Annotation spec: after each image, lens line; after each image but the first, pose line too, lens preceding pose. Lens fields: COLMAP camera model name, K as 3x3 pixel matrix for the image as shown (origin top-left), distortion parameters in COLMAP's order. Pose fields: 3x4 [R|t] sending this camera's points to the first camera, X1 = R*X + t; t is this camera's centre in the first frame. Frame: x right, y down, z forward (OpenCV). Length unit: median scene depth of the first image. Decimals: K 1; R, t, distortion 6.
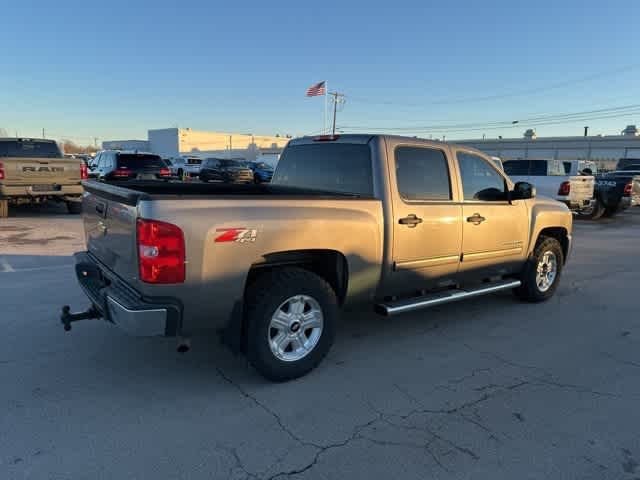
lens RADIAL K [[446.5, 0, 319.0], [0, 446.5, 236.2], [0, 0, 1]] dist [0.064407, -0.073160]
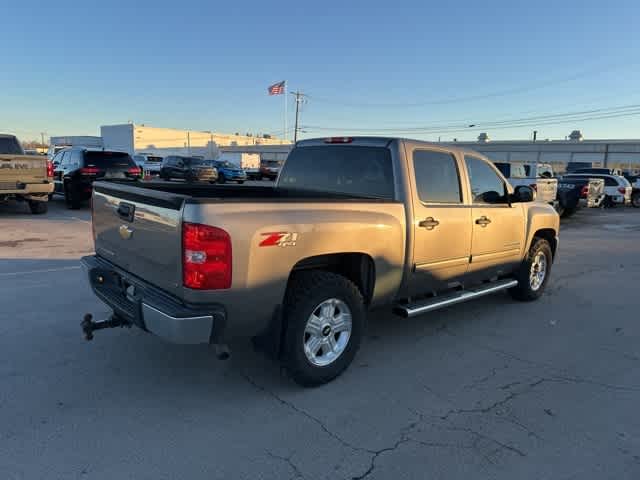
lens RADIAL K [[446.5, 0, 319.0], [0, 446.5, 236.2], [0, 0, 1]] dist [0.064407, -0.073160]
pose [[0.995831, -0.002243, 0.091192, -0.117274], [0.002154, 0.999997, 0.001074, -0.006114], [-0.091194, -0.000873, 0.995833, 0.009769]]
